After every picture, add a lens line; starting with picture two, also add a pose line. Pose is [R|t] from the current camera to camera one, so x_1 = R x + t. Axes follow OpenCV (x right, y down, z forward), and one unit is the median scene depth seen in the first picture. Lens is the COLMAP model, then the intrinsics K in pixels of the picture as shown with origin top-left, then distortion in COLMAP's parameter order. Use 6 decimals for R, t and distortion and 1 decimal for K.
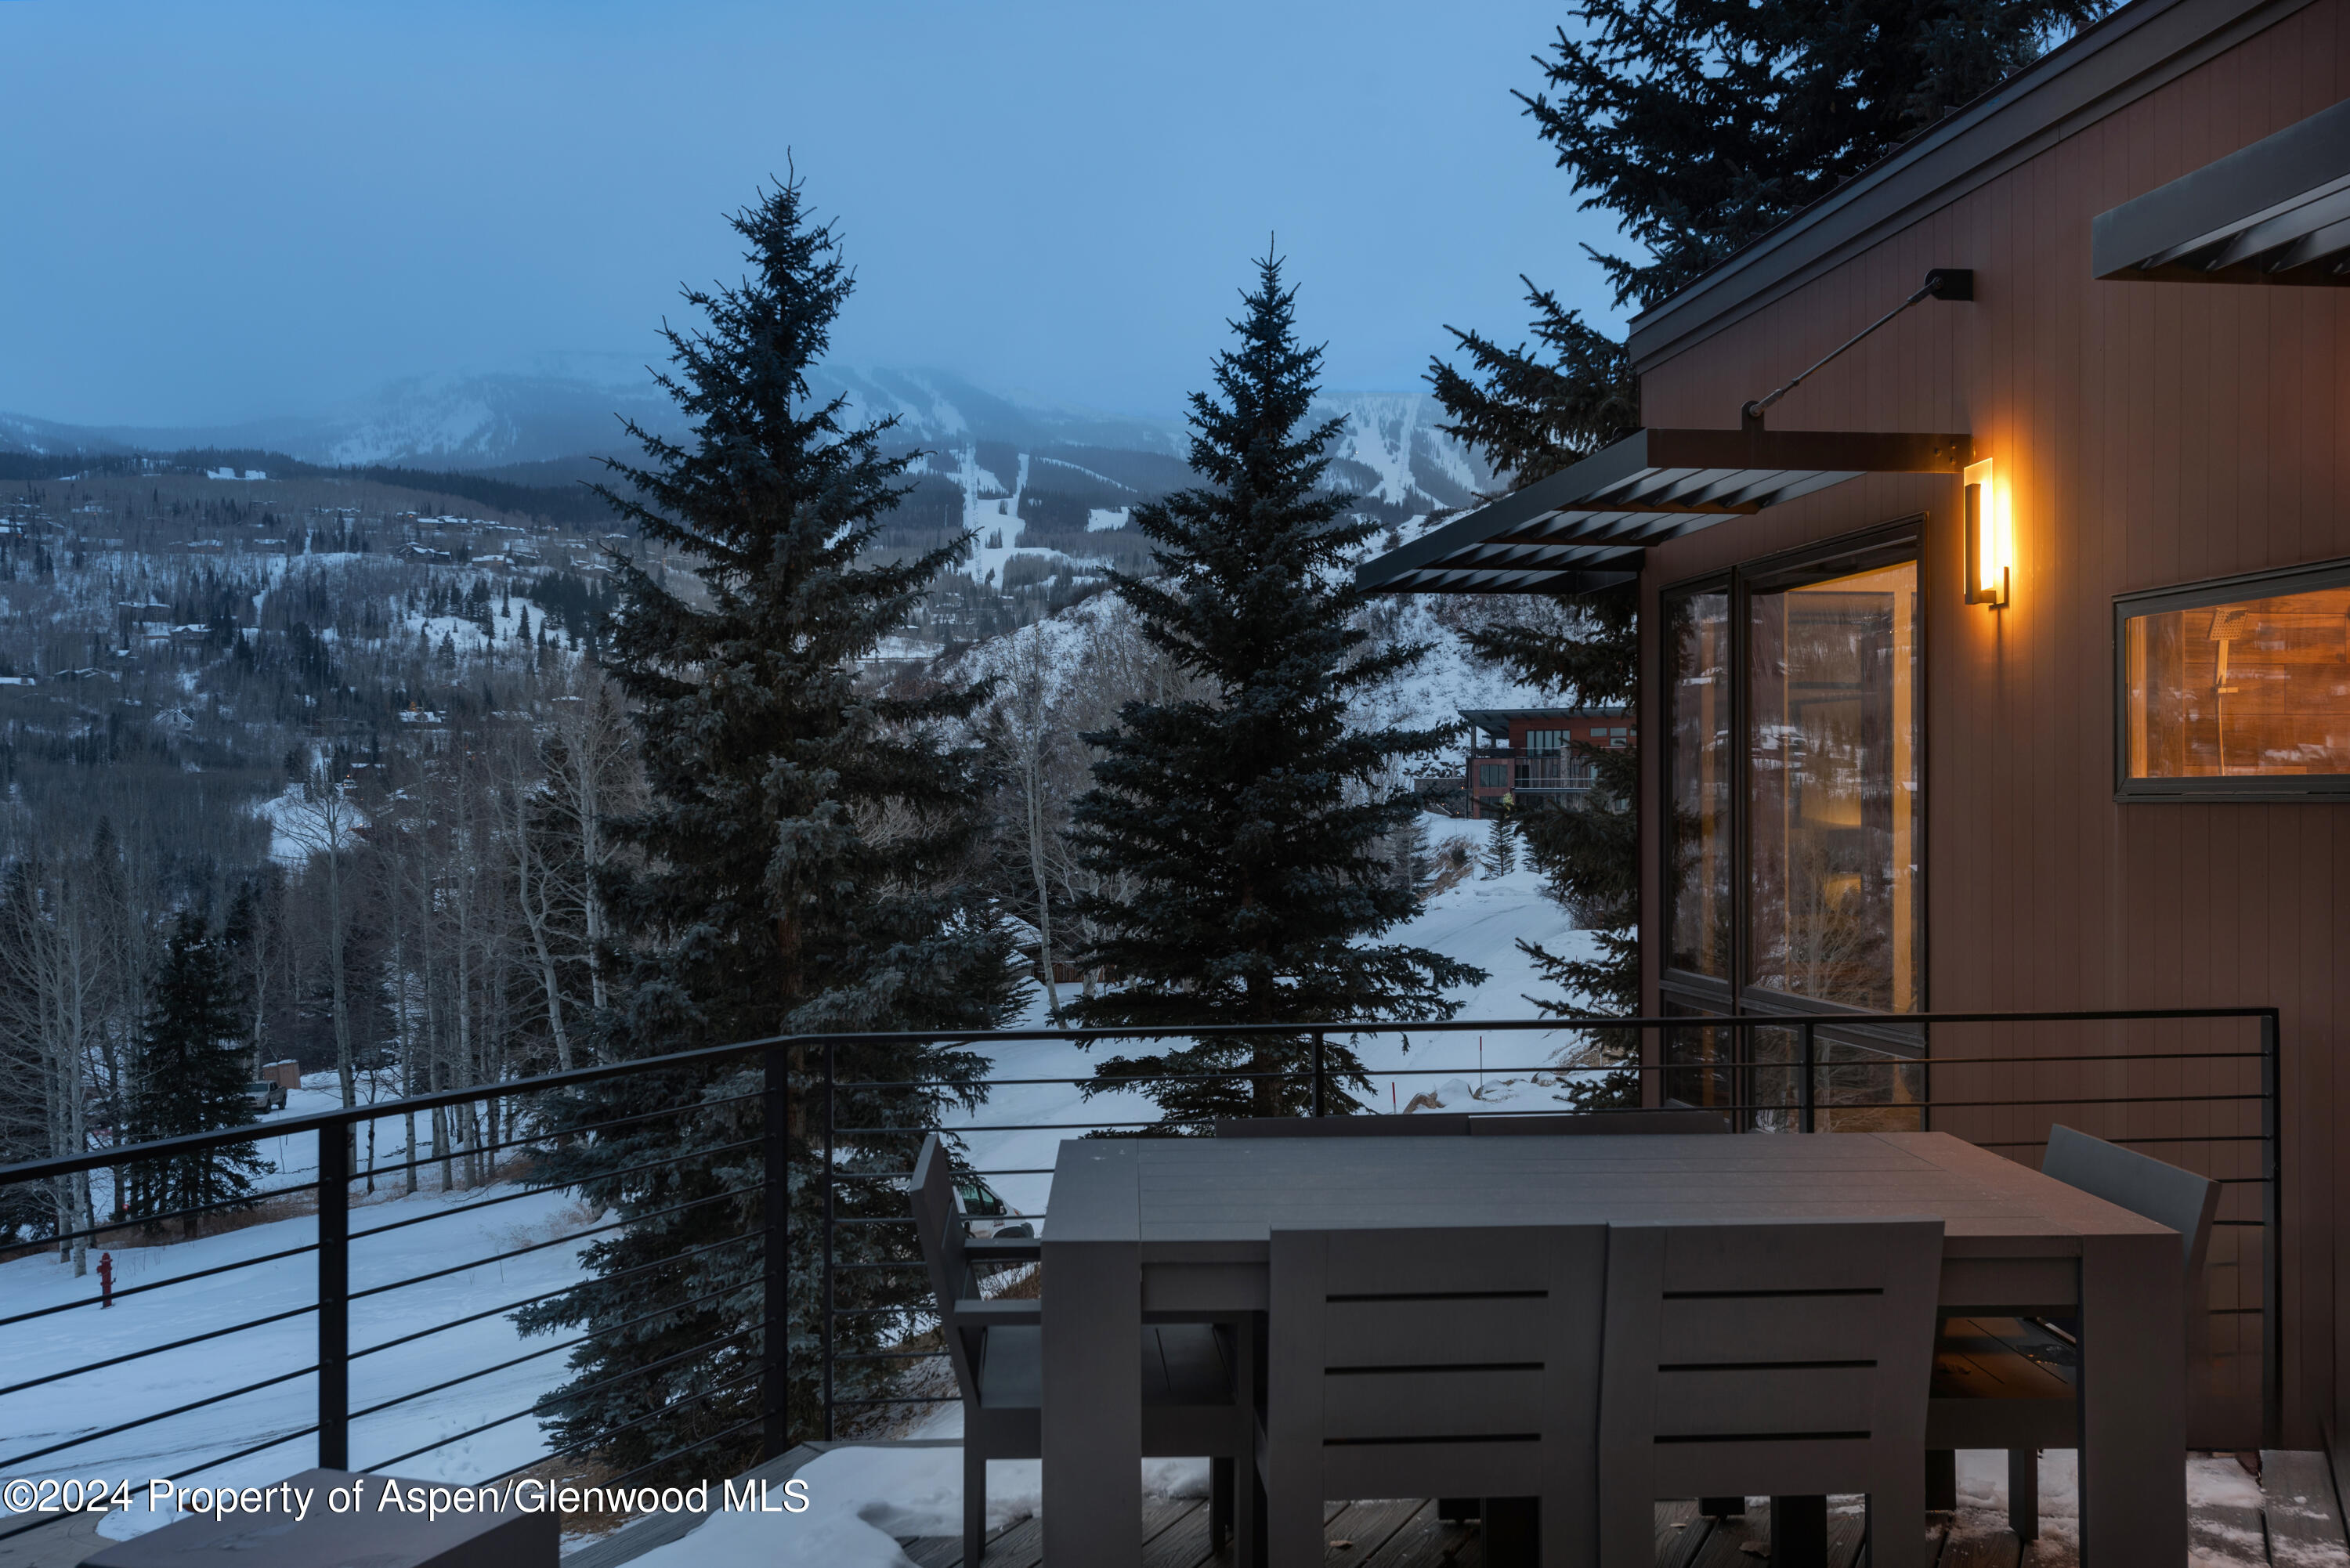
lens RADIAL K [[2310.6, 0, 1167.9], [0, 2310.6, 792.0], [0, 0, 1]] dist [0.047613, 0.000000]
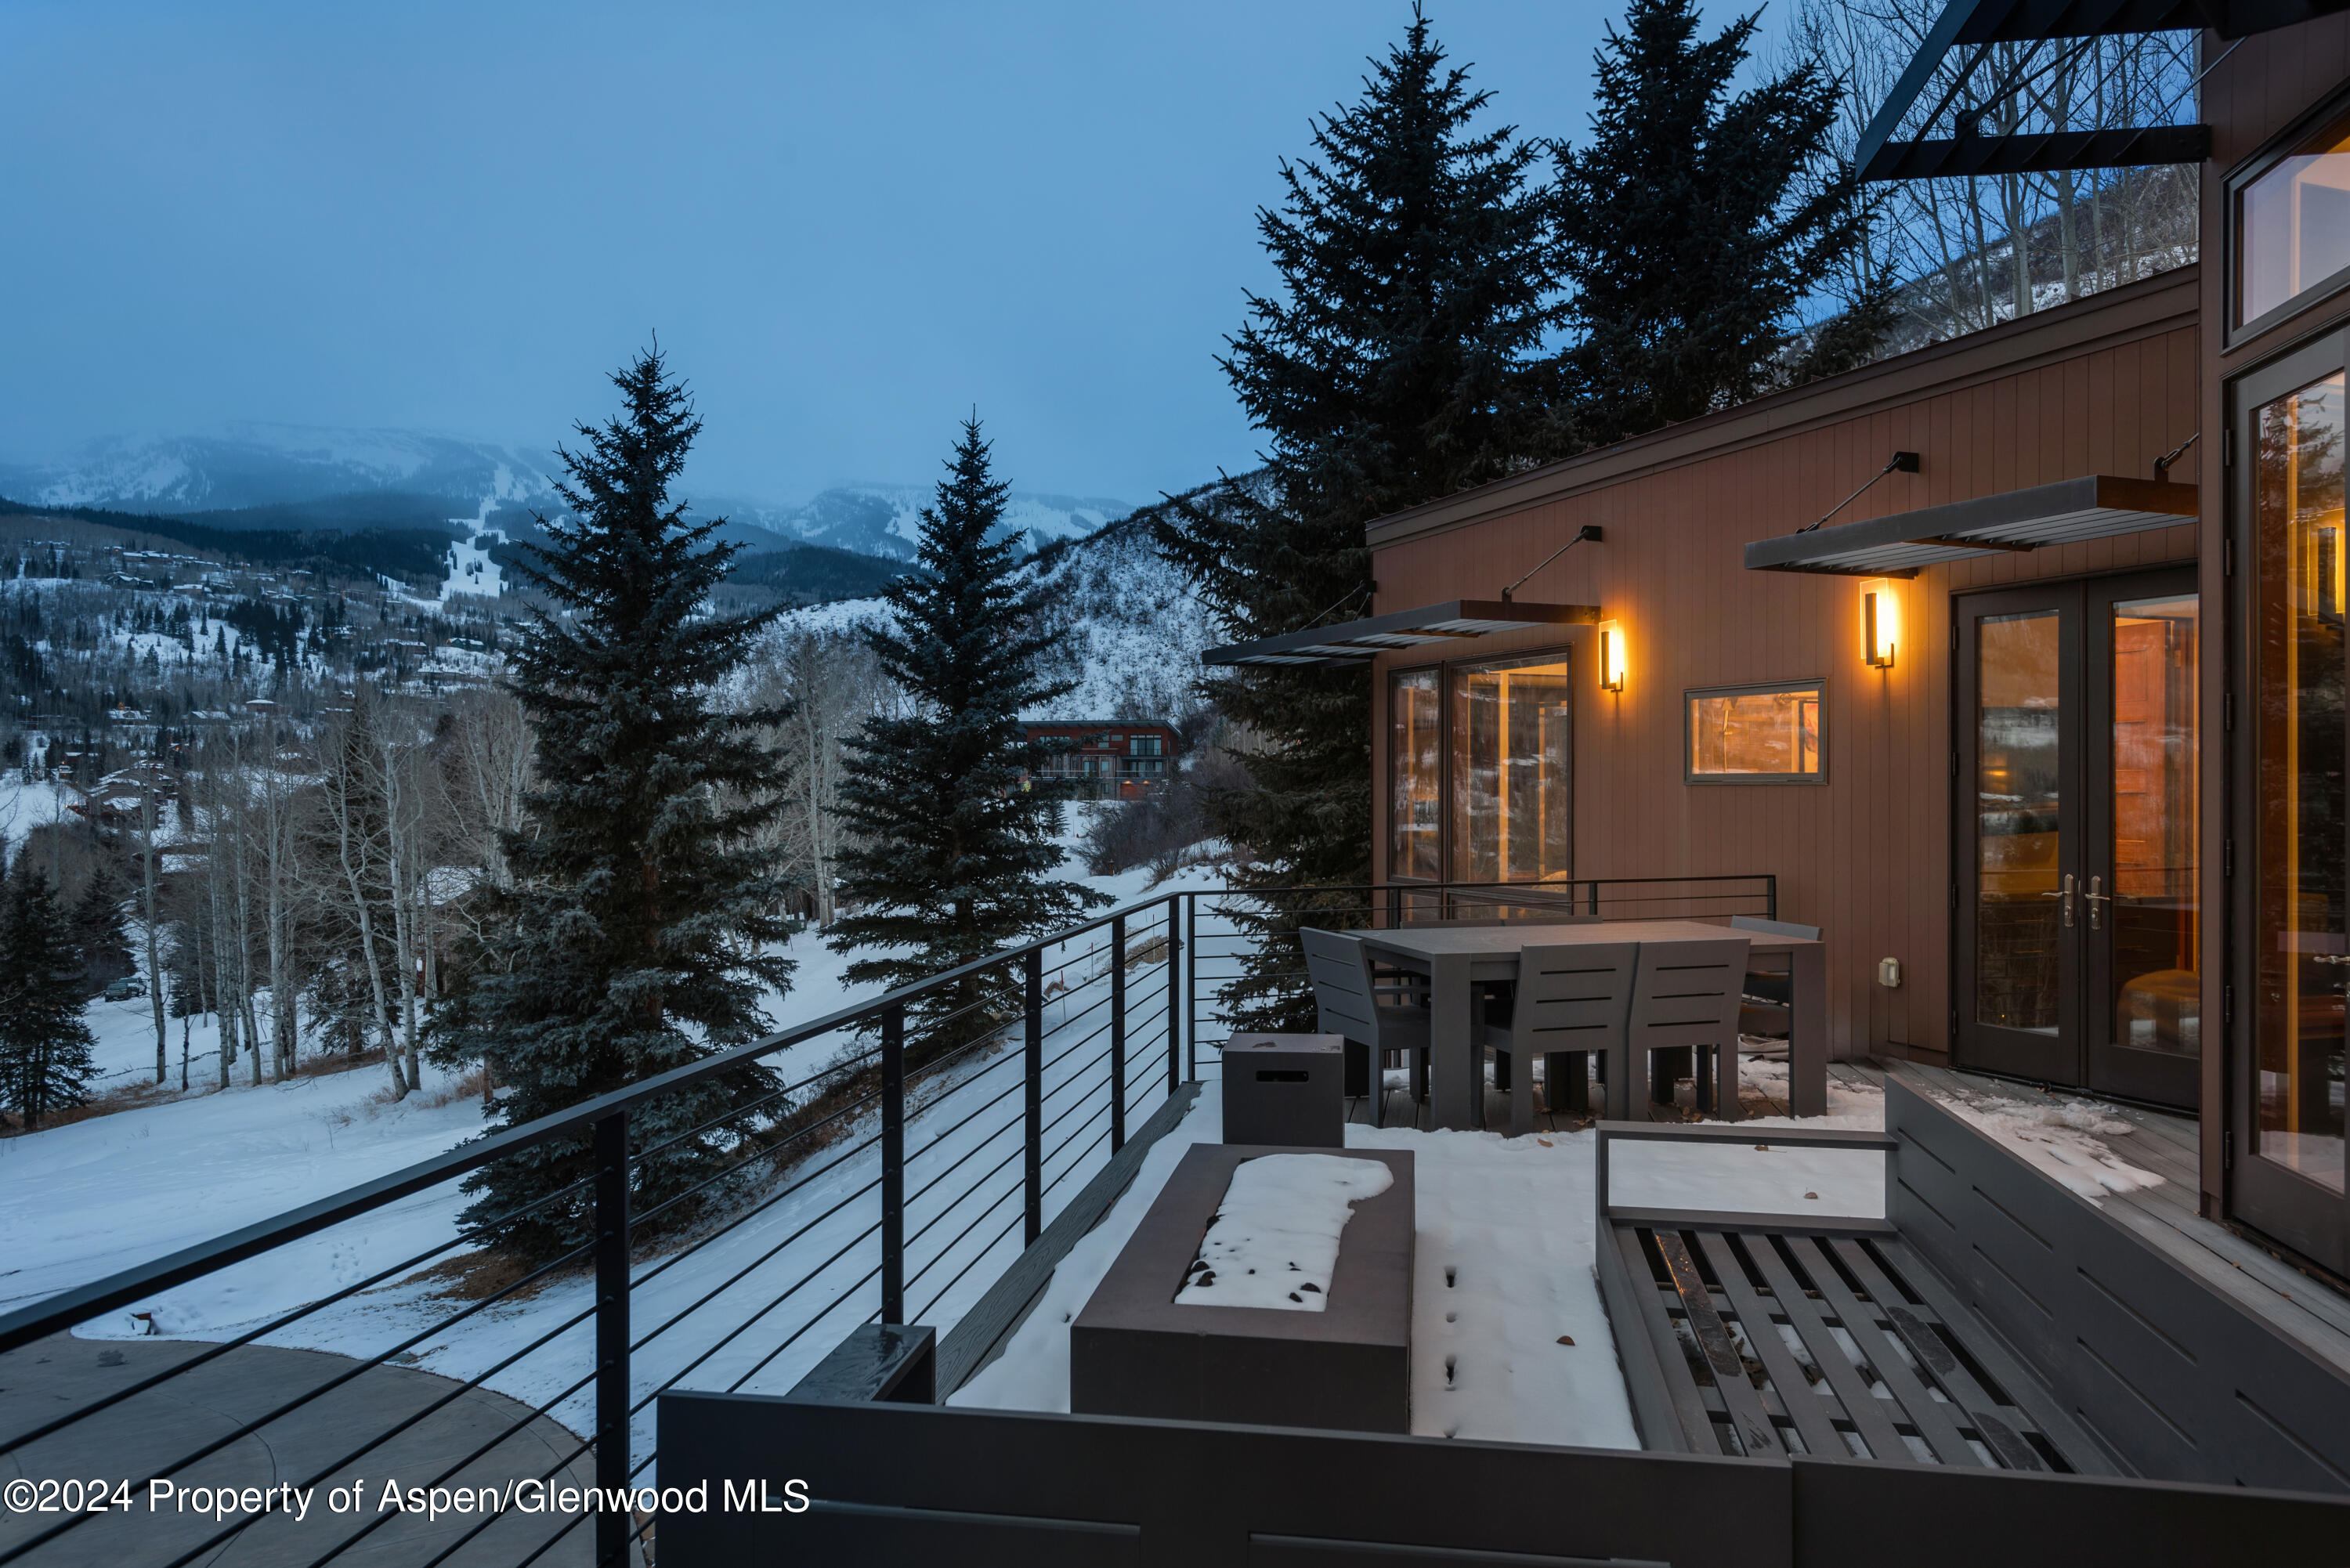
lens RADIAL K [[1697.7, 0, 1182.7], [0, 1697.7, 775.8], [0, 0, 1]] dist [0.020829, -0.002603]
pose [[0.967586, 0.004928, 0.252493, -0.101750], [-0.004305, 0.999986, -0.003020, 0.000556], [-0.252504, 0.001835, 0.967594, -0.093988]]
